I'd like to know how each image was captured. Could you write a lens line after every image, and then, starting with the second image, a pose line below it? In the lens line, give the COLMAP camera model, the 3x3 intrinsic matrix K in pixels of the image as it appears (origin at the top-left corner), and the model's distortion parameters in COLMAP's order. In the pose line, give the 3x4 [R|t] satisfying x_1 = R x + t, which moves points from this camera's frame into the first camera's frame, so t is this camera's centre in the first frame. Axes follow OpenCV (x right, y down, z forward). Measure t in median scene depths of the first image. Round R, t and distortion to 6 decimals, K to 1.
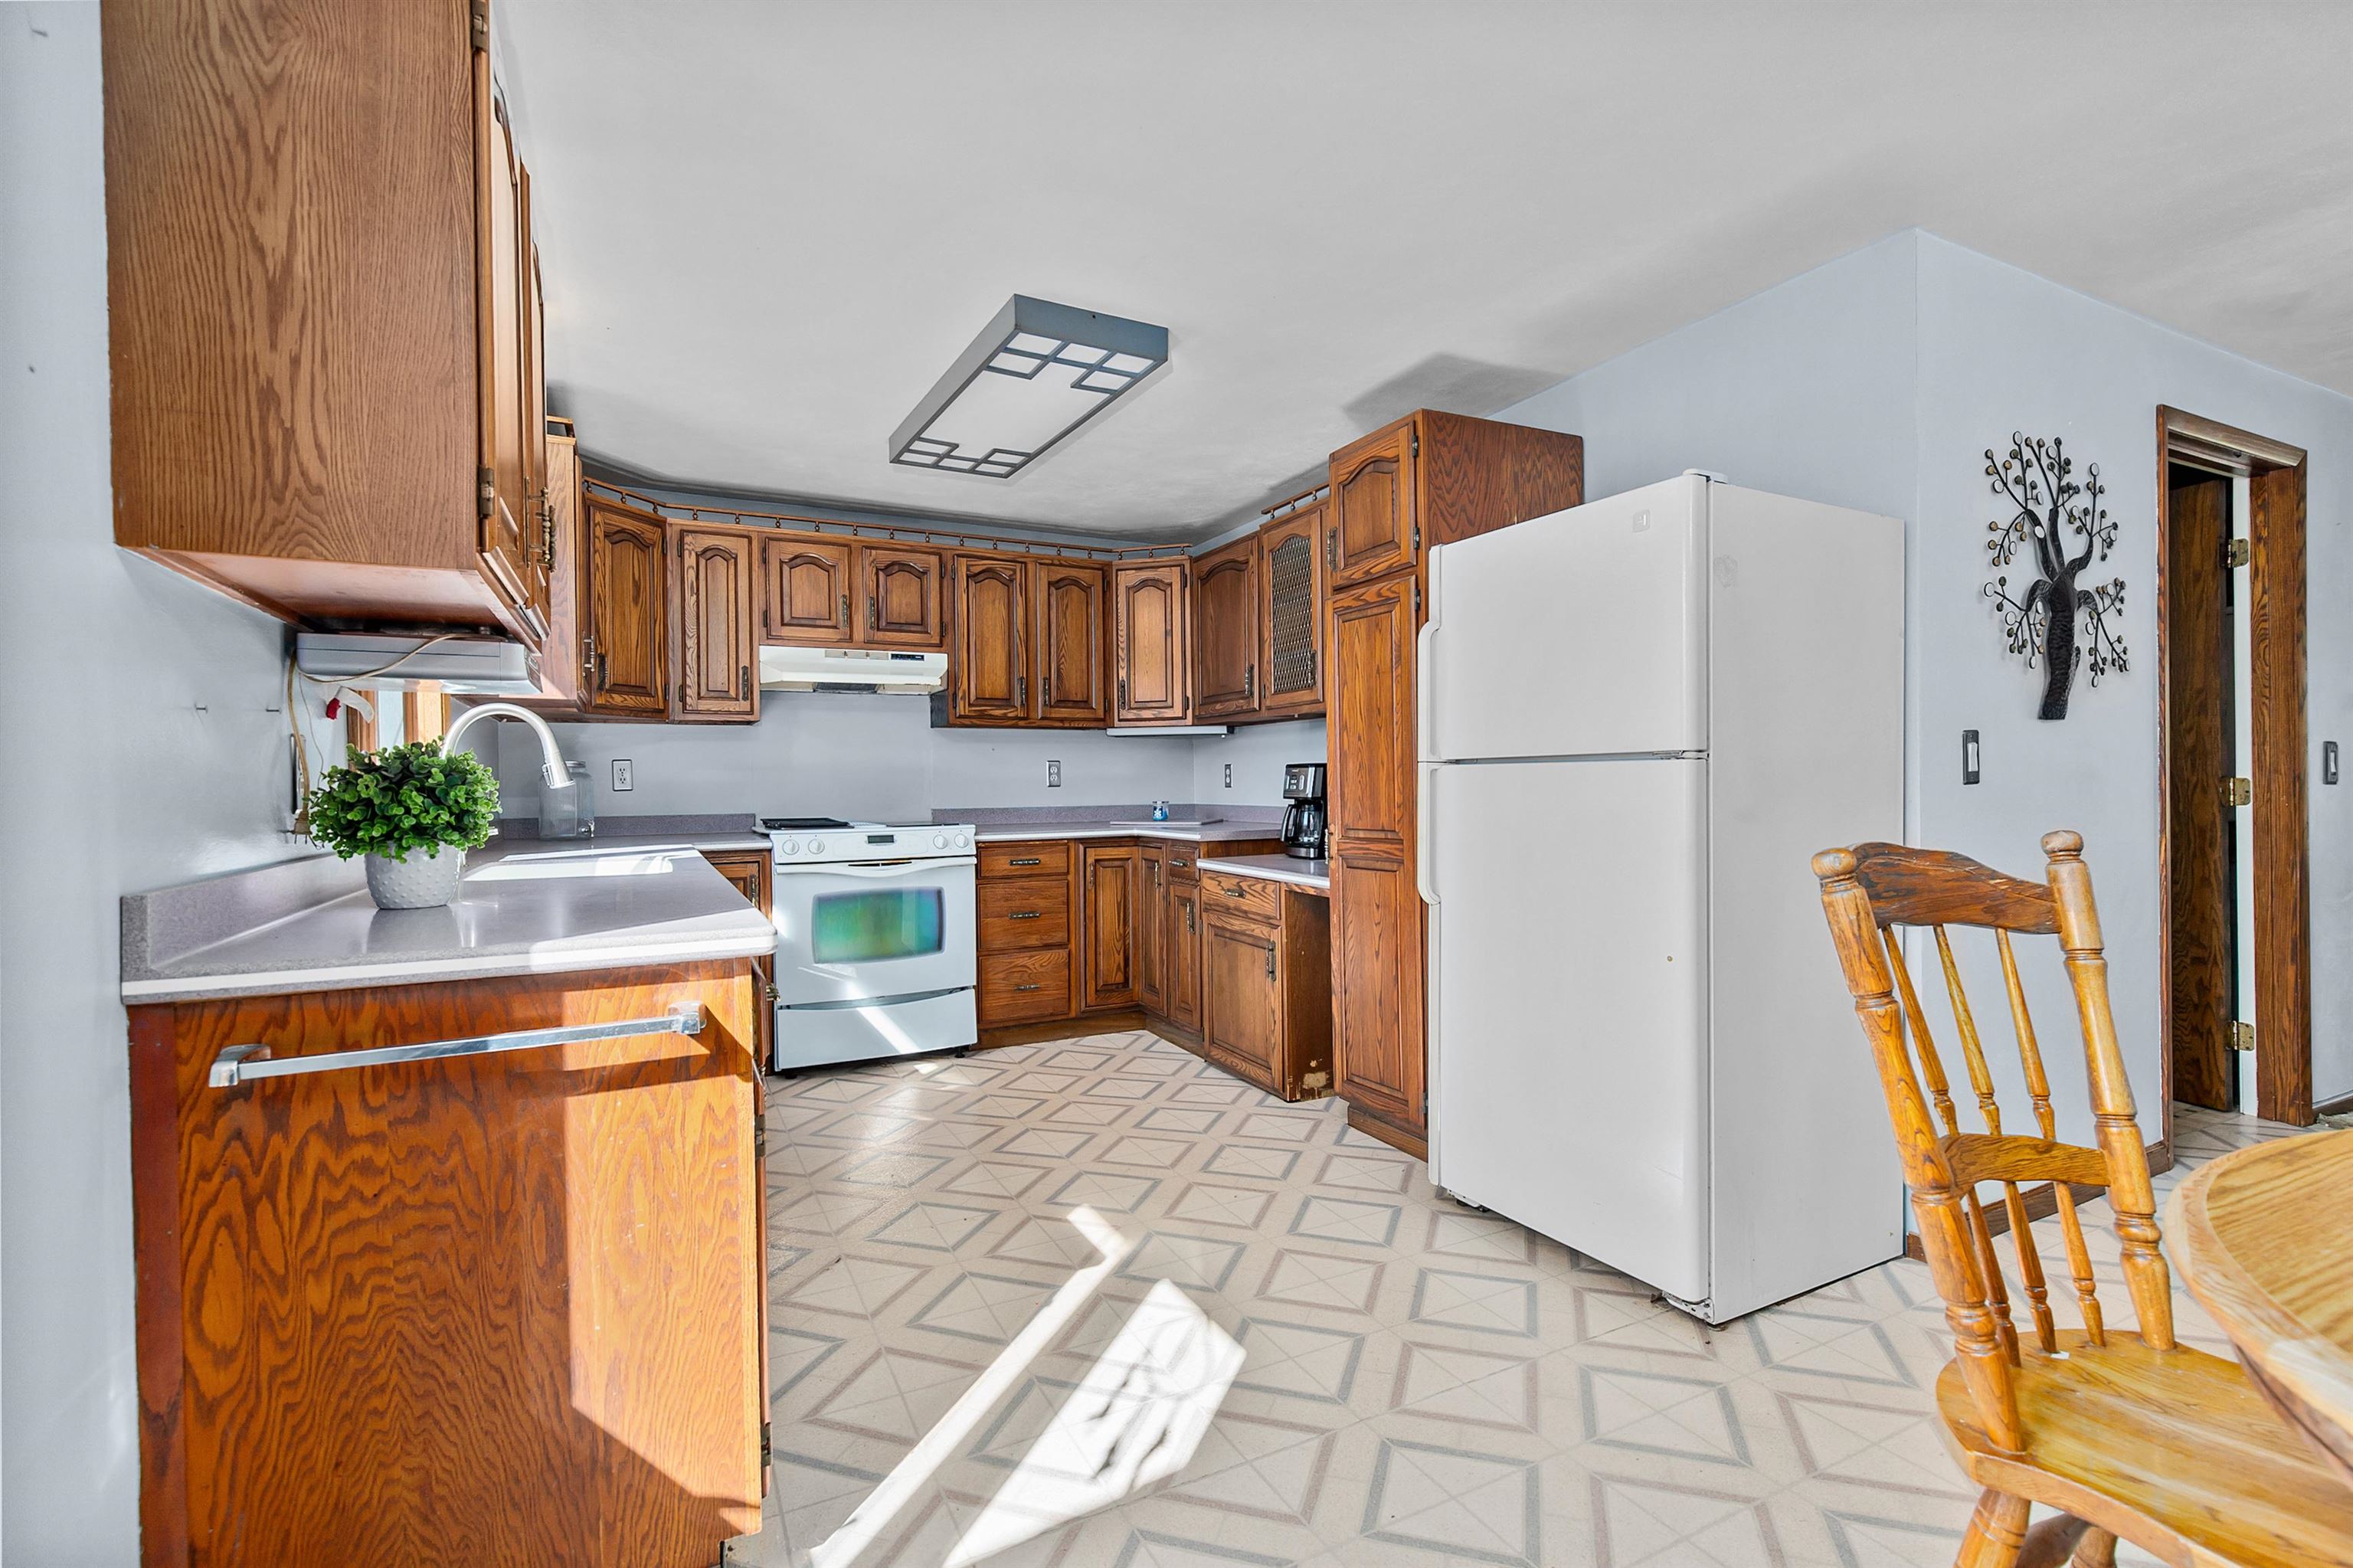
lens RADIAL K [[1053.3, 0, 1177.3], [0, 1053.3, 788.4], [0, 0, 1]] dist [0.009041, -0.001005]
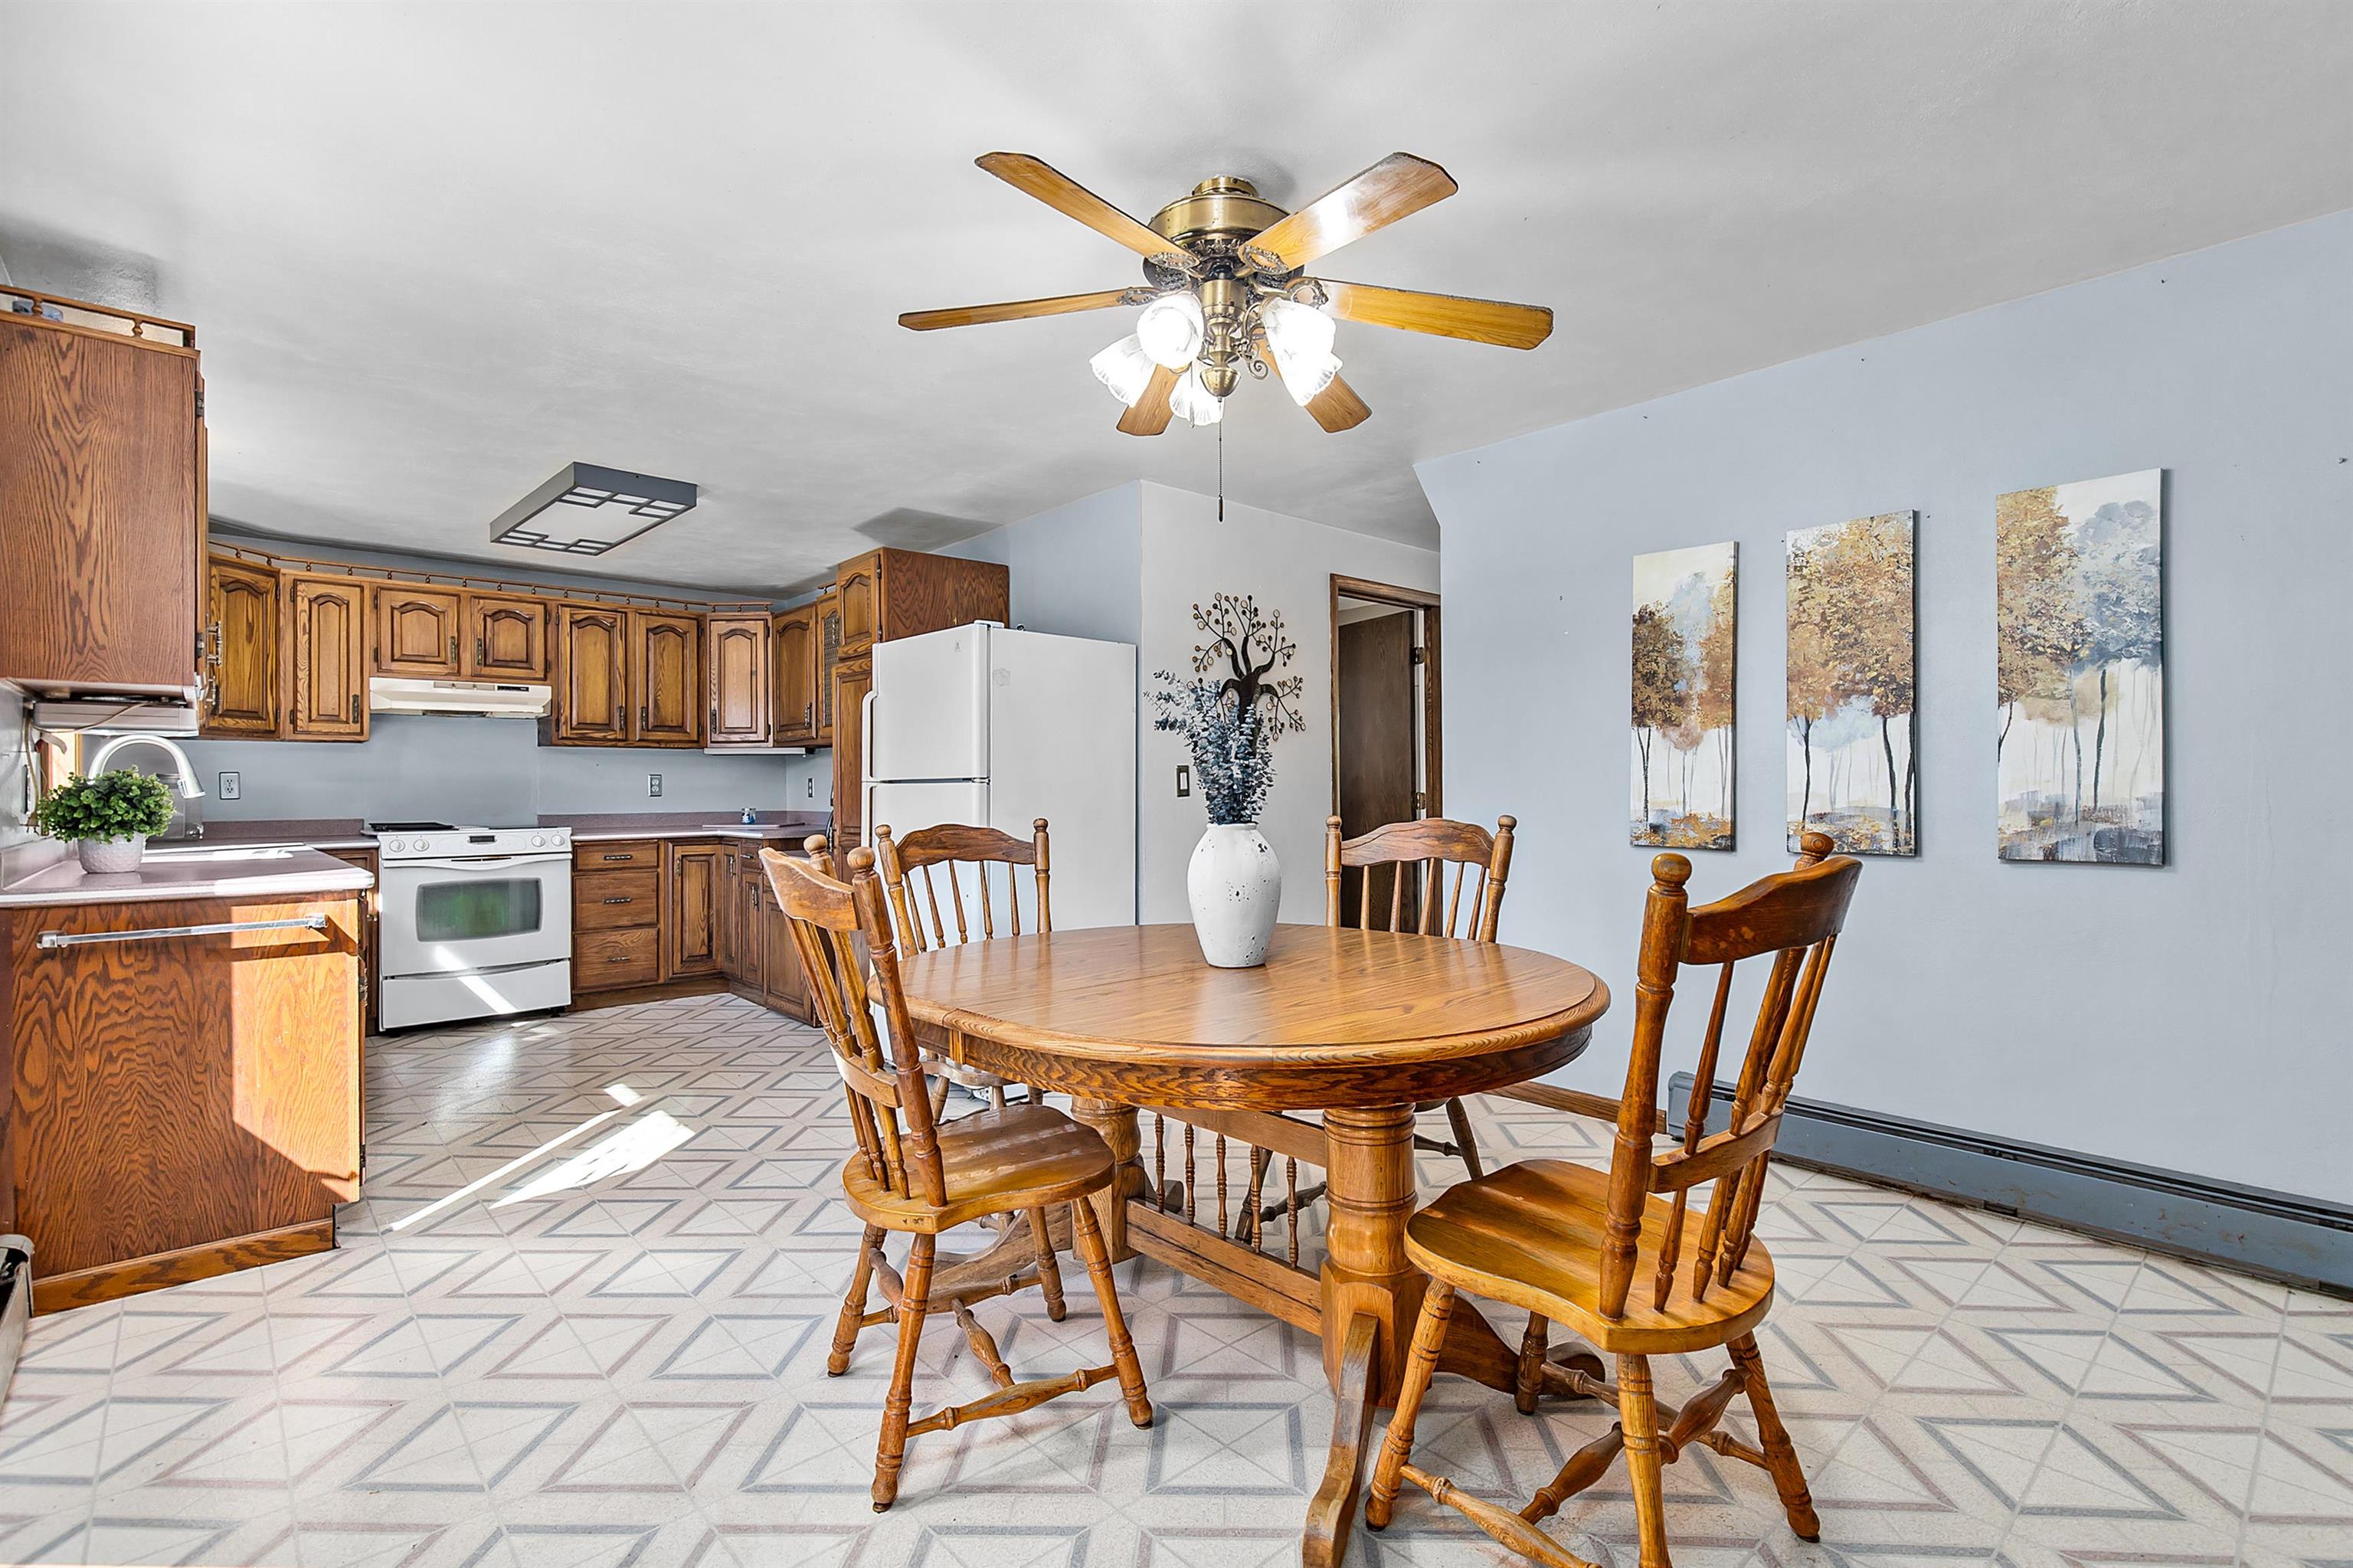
lens RADIAL K [[1089.9, 0, 1181.8], [0, 1089.9, 779.2], [0, 0, 1]] dist [0.010333, 0.000324]
pose [[0.966844, 0.006682, 0.255281, 0.246983], [-0.002504, 0.999858, -0.016688, -0.002994], [-0.255356, 0.015495, 0.966723, -0.605698]]
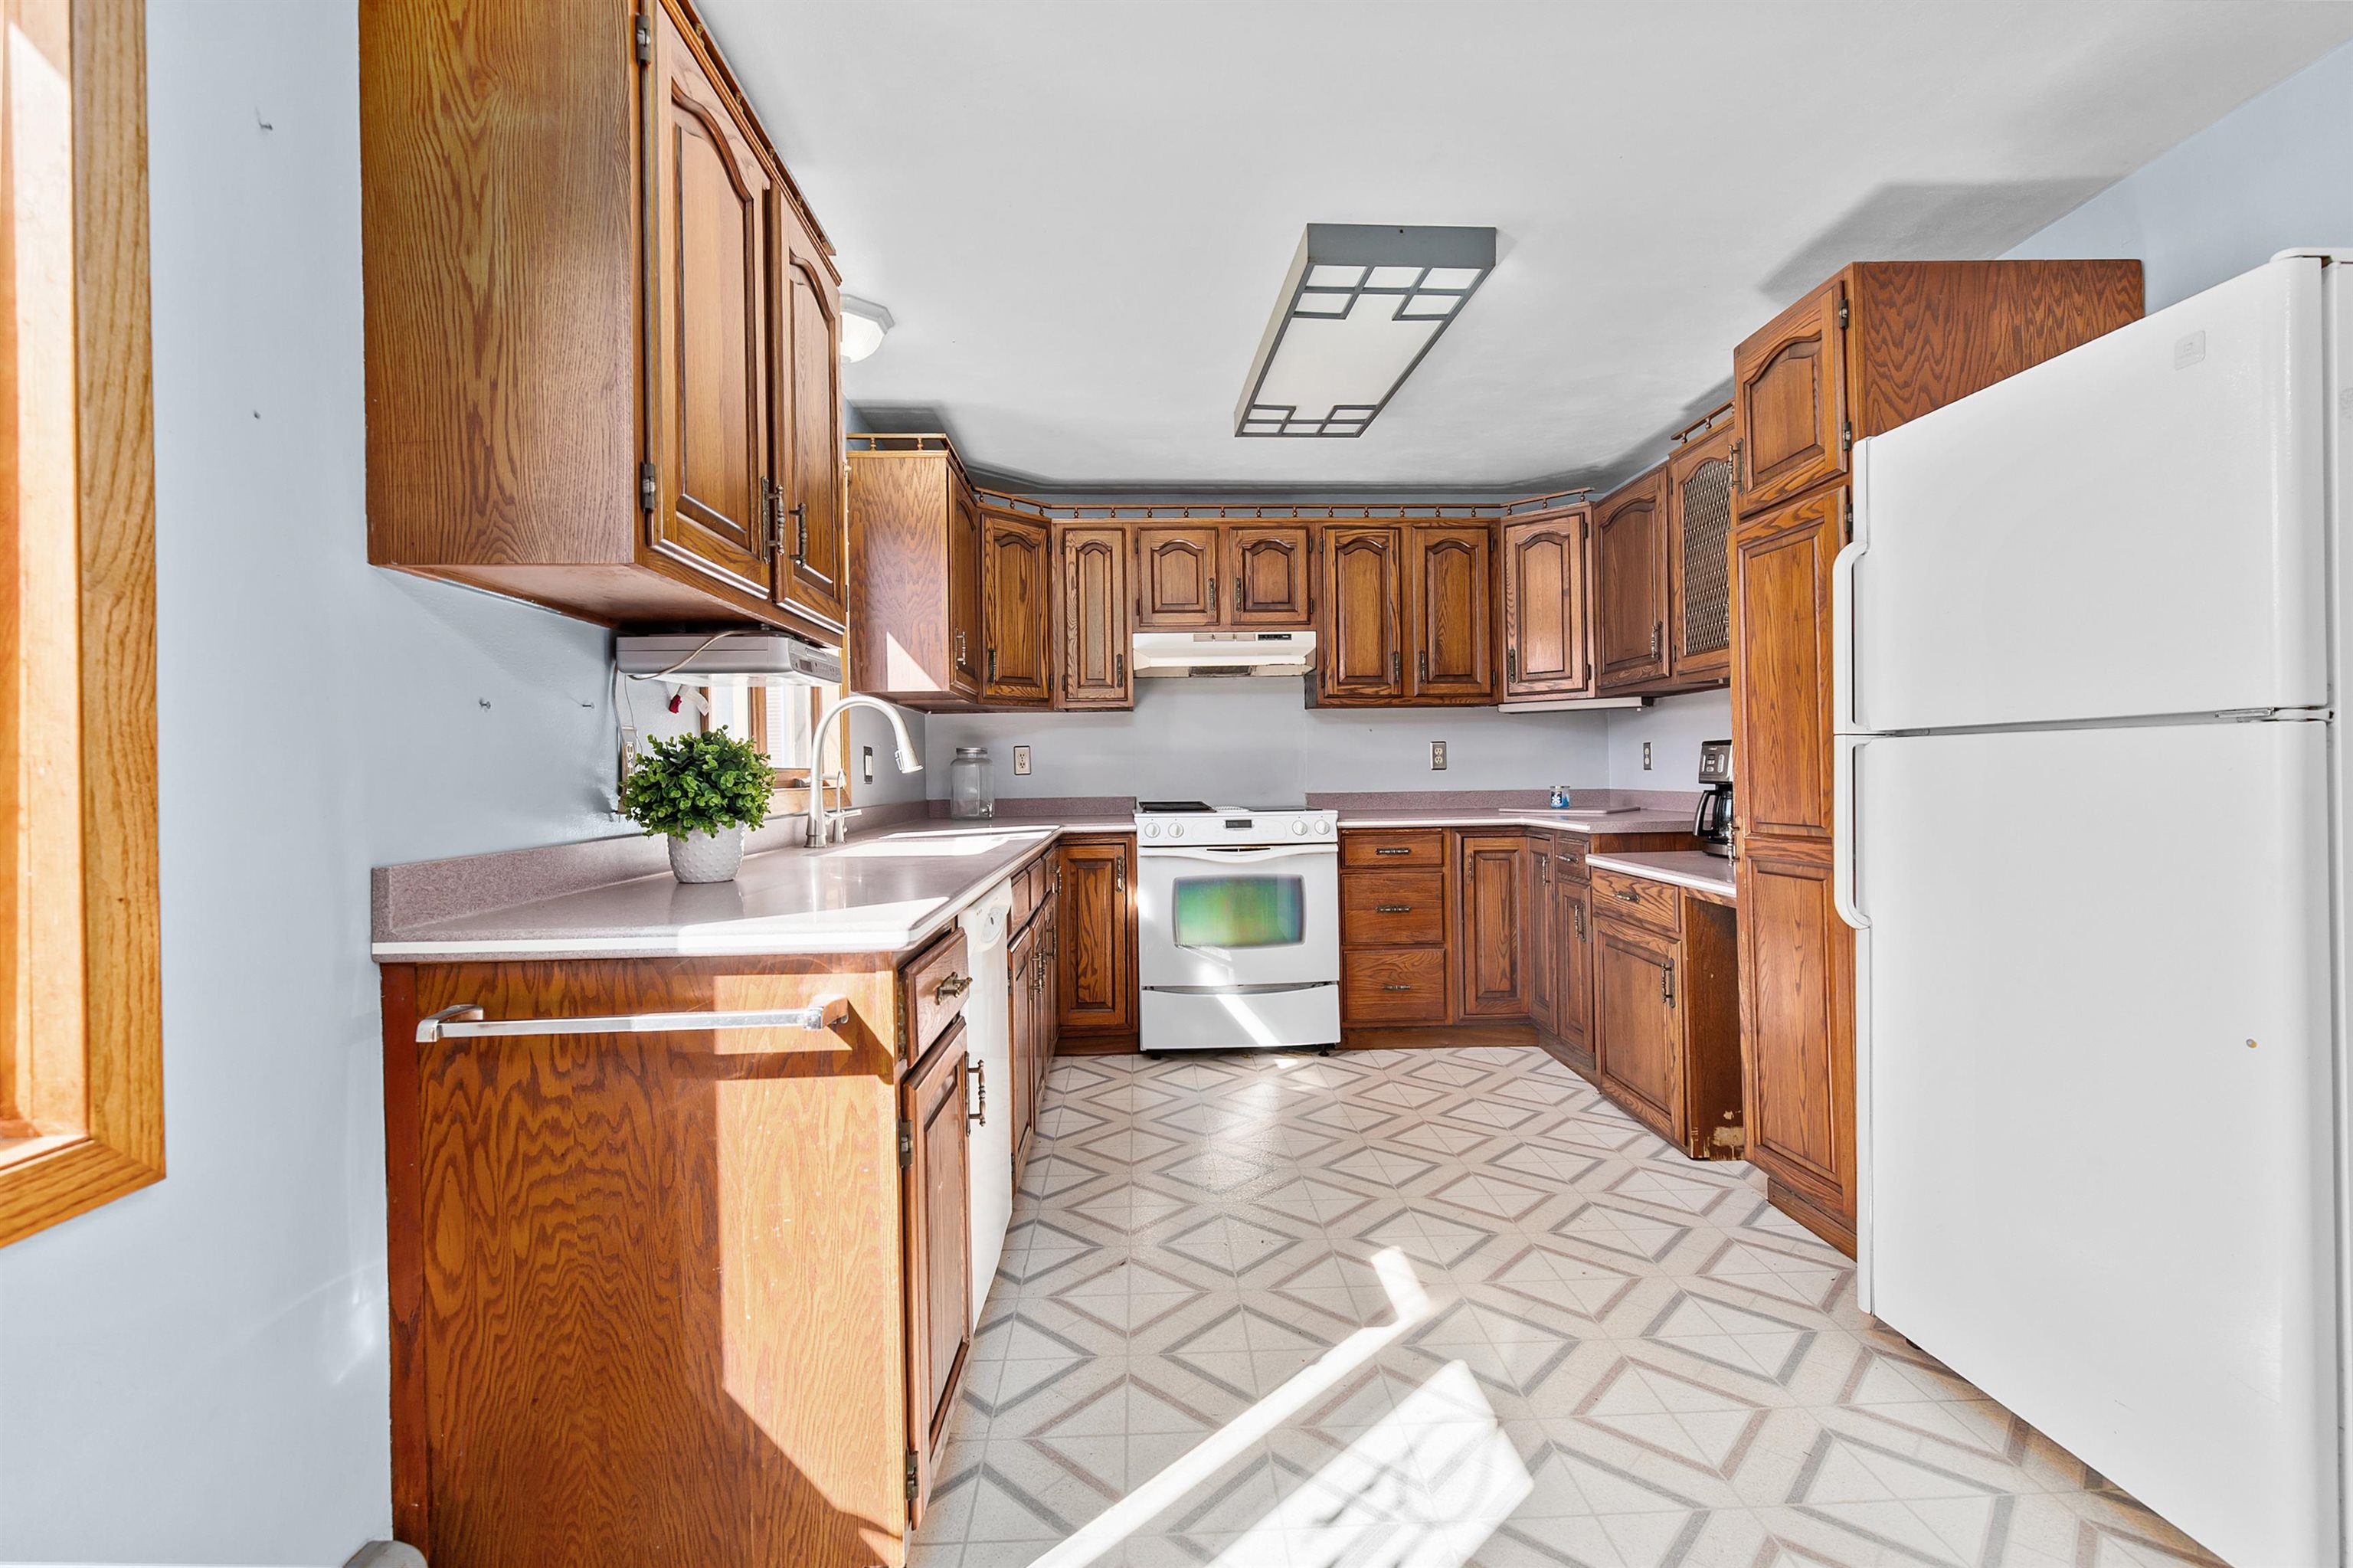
lens RADIAL K [[1055.6, 0, 1188.9], [0, 1055.6, 765.8], [0, 0, 1]] dist [0.013086, -0.005638]
pose [[0.910474, -0.005189, -0.413535, 0.111673], [0.002894, 0.999977, -0.006177, 0.000093], [0.413557, 0.004428, 0.910467, 0.121459]]
